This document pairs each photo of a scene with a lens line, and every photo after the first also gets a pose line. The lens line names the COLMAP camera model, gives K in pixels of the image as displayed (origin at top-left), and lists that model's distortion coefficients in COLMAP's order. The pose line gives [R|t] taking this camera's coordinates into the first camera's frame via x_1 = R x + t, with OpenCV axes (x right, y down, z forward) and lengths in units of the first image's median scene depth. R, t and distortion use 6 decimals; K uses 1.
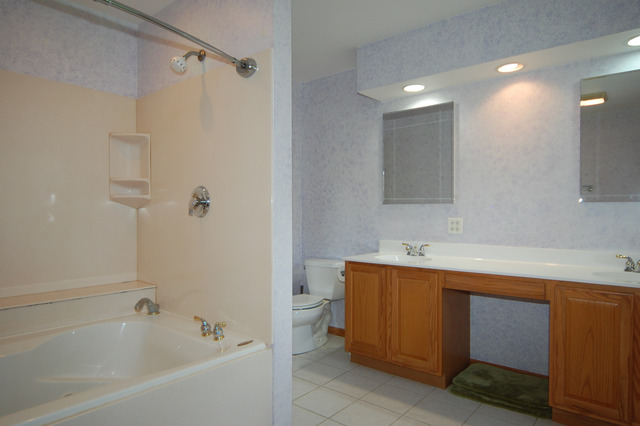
lens RADIAL K [[409.3, 0, 320.0], [0, 409.3, 213.0], [0, 0, 1]] dist [0.001435, -0.000043]
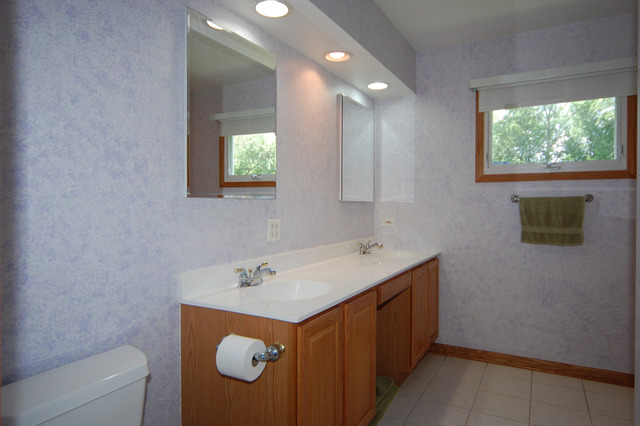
lens RADIAL K [[409.3, 0, 320.0], [0, 409.3, 213.0], [0, 0, 1]] dist [0.001435, -0.000043]
pose [[-0.205368, -0.011616, 0.978616, -0.331435], [0.013367, 0.999803, 0.014673, -0.007235], [-0.978594, 0.016095, -0.205172, 0.913897]]
